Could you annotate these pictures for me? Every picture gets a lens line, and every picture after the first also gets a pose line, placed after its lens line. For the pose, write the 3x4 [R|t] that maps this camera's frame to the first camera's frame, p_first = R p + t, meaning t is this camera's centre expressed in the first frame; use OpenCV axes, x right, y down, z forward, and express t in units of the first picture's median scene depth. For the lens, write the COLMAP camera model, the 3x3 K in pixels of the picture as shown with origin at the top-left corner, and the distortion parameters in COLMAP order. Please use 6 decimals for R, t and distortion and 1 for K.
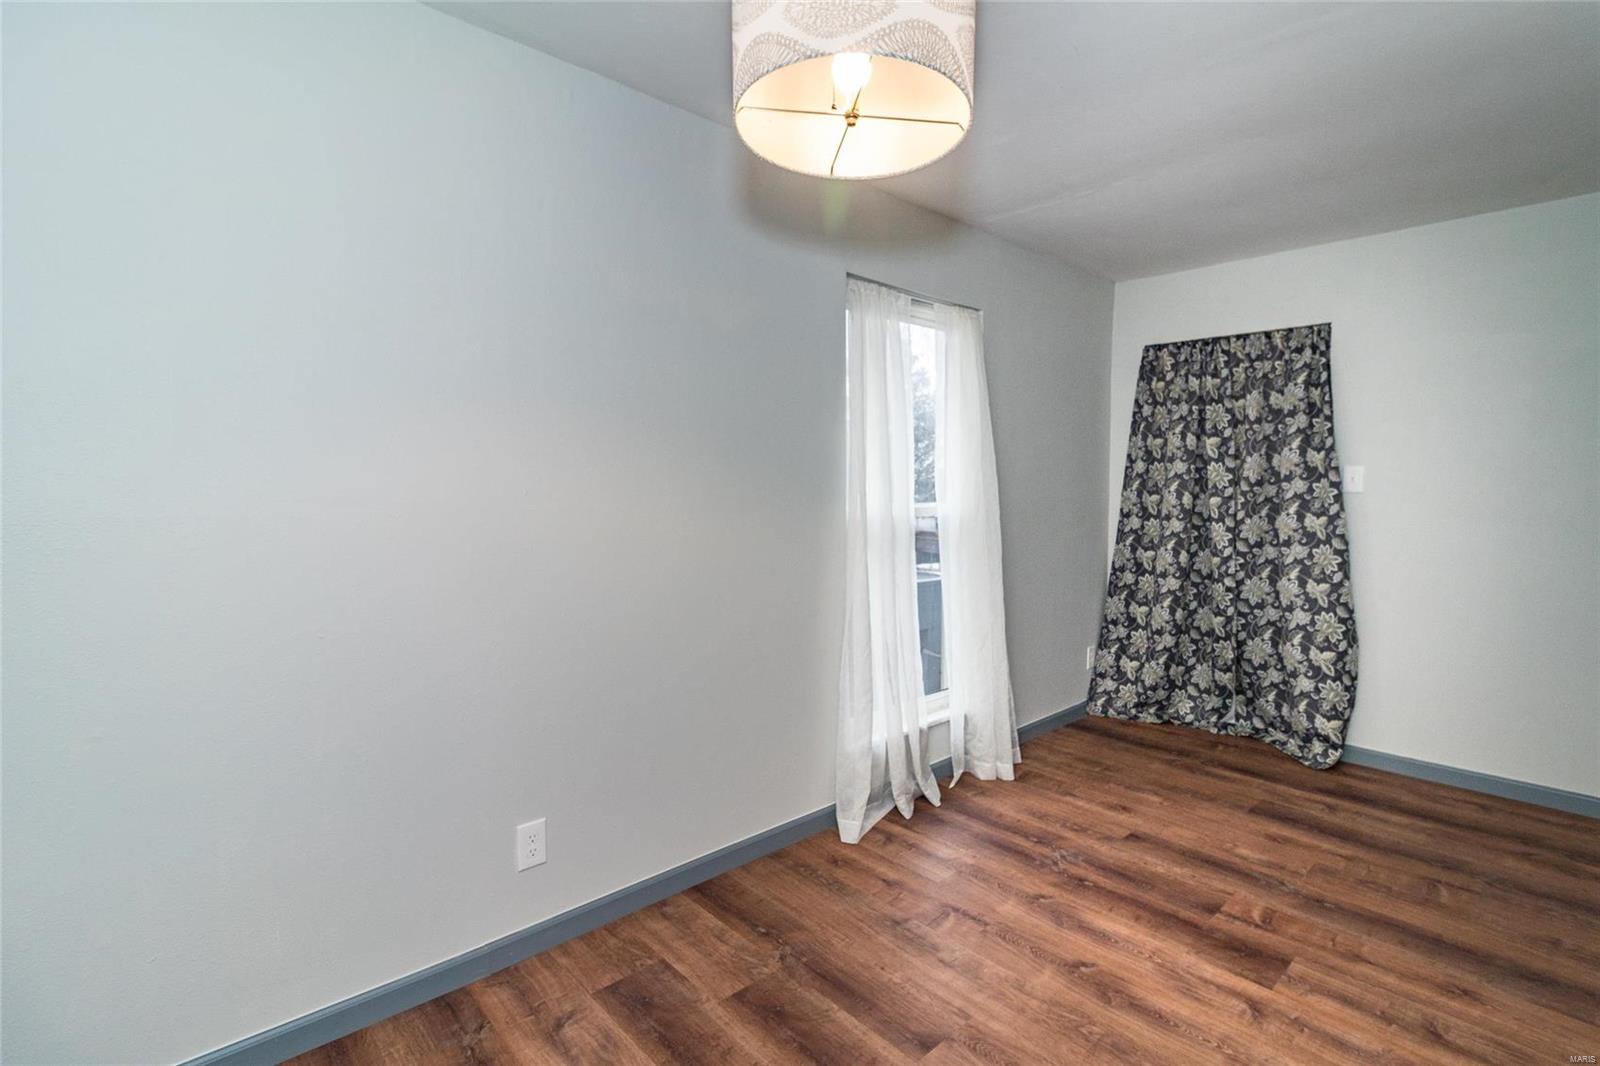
lens RADIAL K [[754.9, 0, 791.9], [0, 754.9, 522.4], [0, 0, 1]] dist [0.002076, 0.000130]
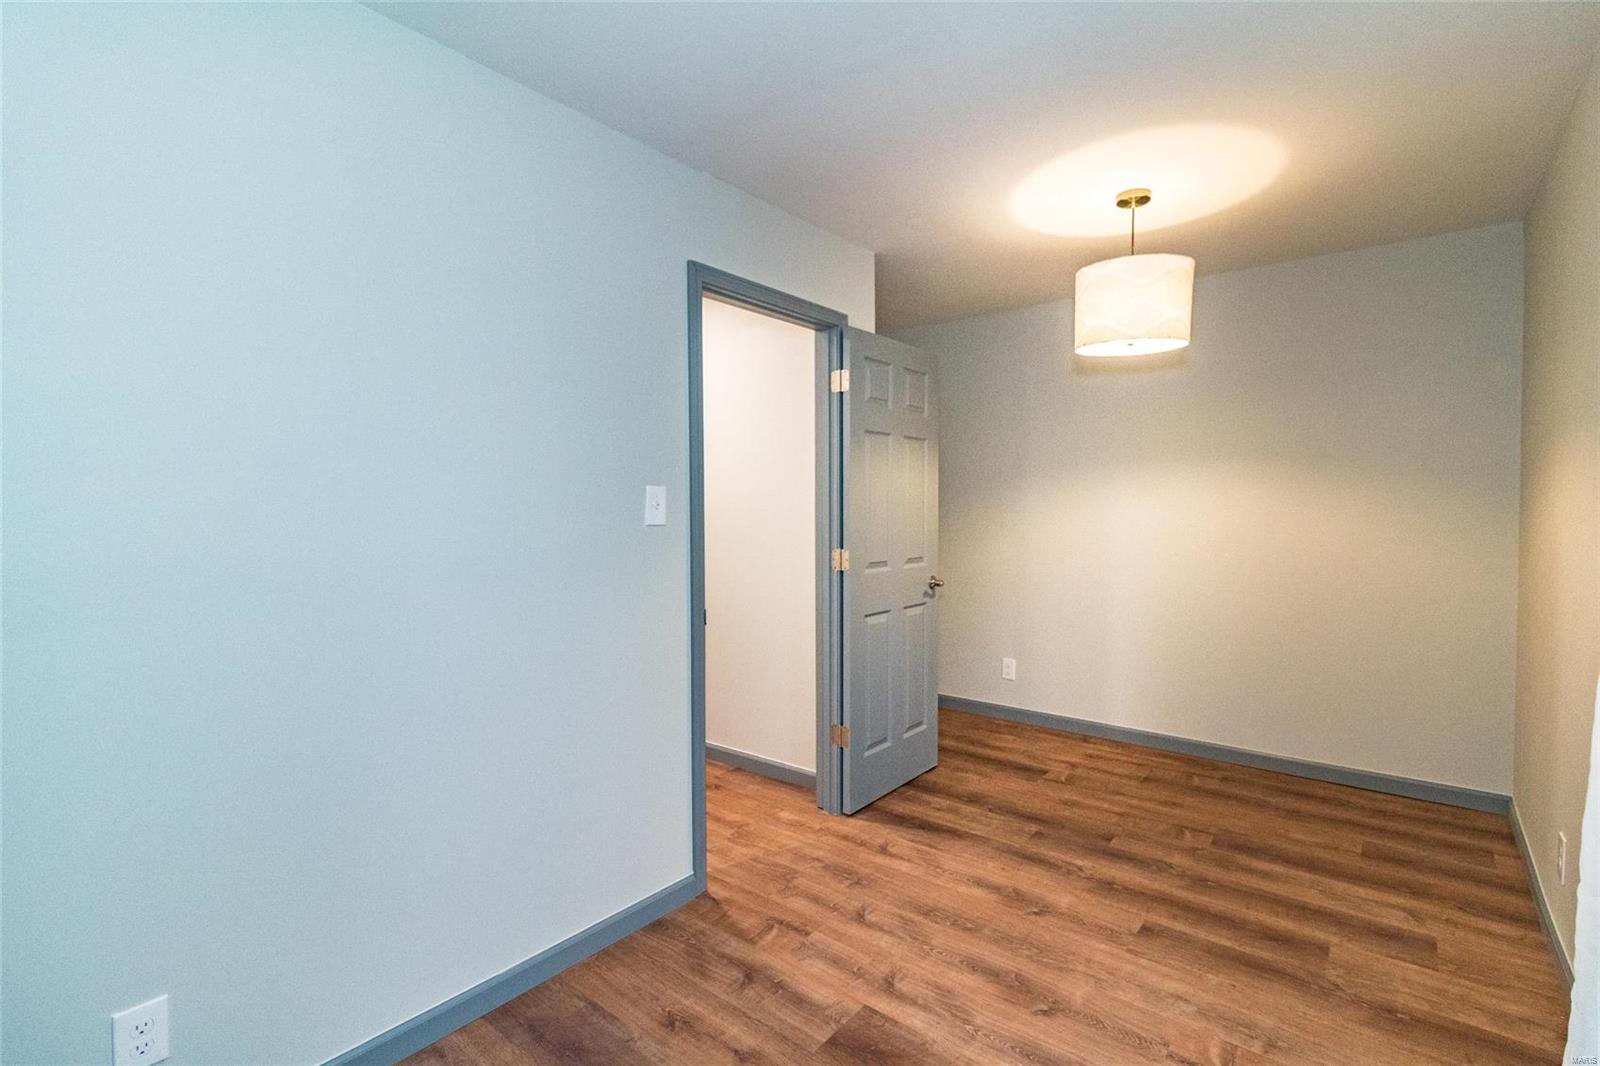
lens RADIAL K [[738.7, 0, 798.4], [0, 738.7, 519.9], [0, 0, 1]] dist [-0.002972, -0.000778]
pose [[-0.989035, 0.004019, -0.147624, 0.489203], [-0.005138, 0.998088, 0.061598, -0.047069], [0.147590, 0.061681, -0.987123, 1.084412]]
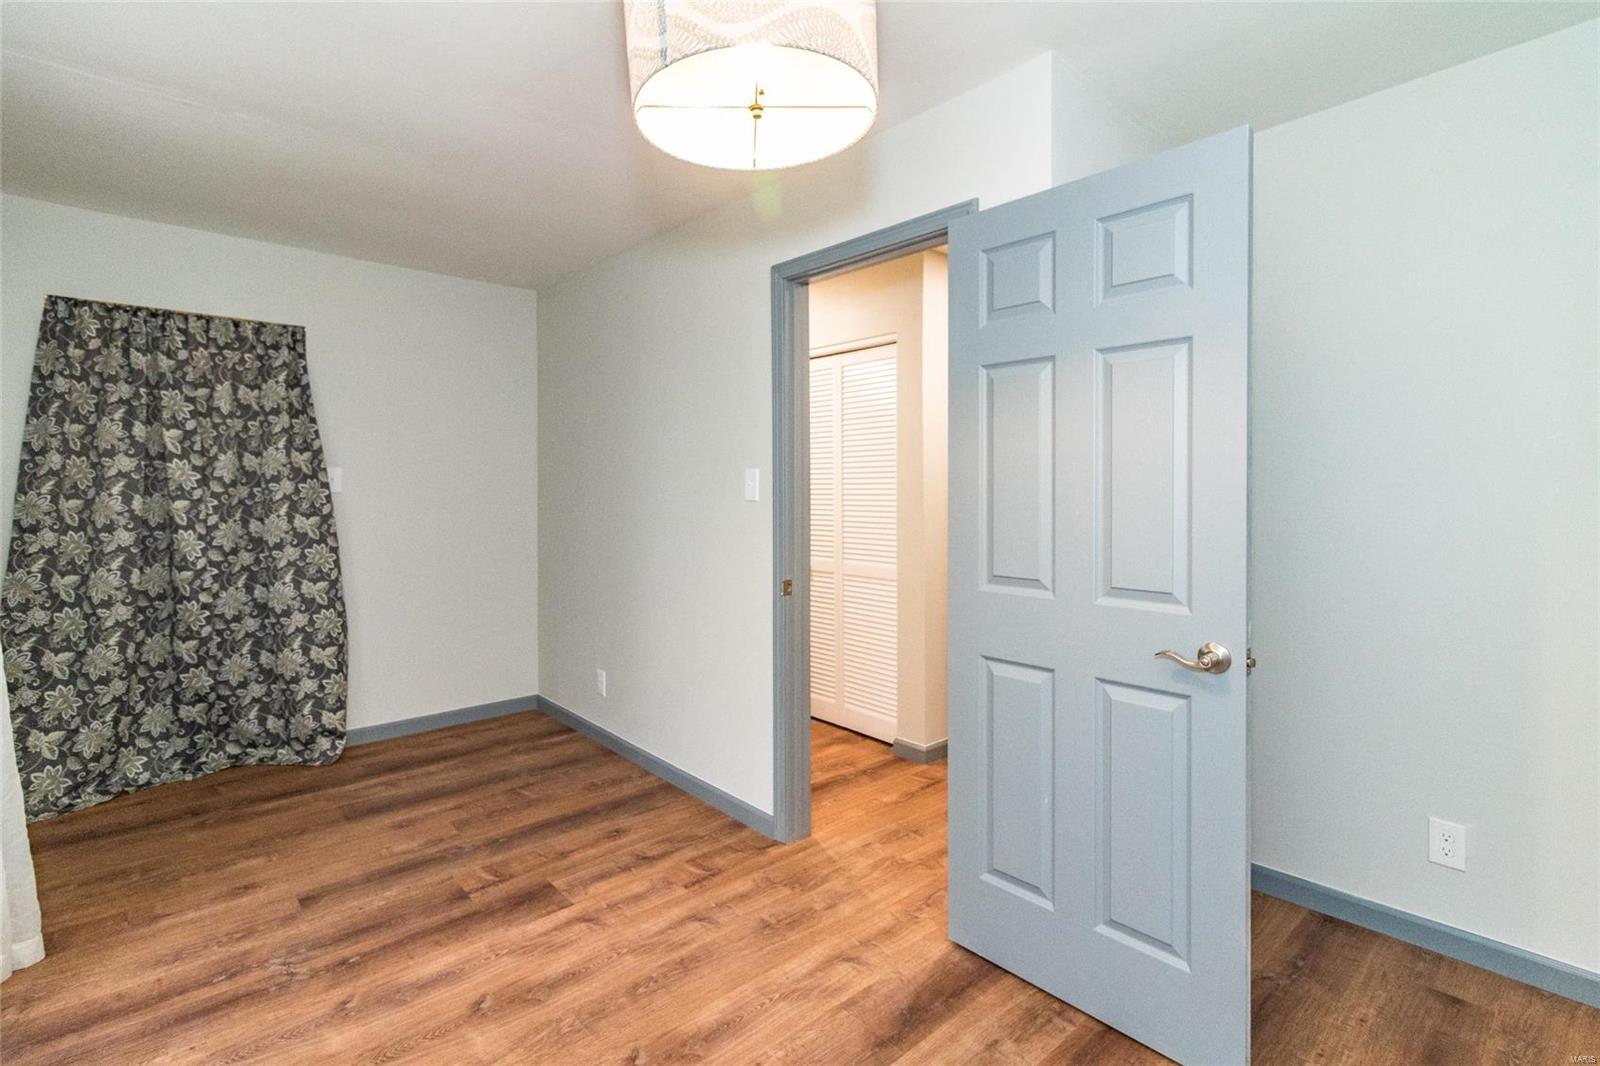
lens RADIAL K [[755.0, 0, 806.9], [0, 755.0, 494.3], [0, 0, 1]] dist [0.001874, 0.000423]
pose [[0.004714, -0.014111, 0.999889, -0.316197], [0.051554, 0.998574, 0.013849, -0.017805], [-0.998659, 0.051483, 0.005435, 0.334428]]
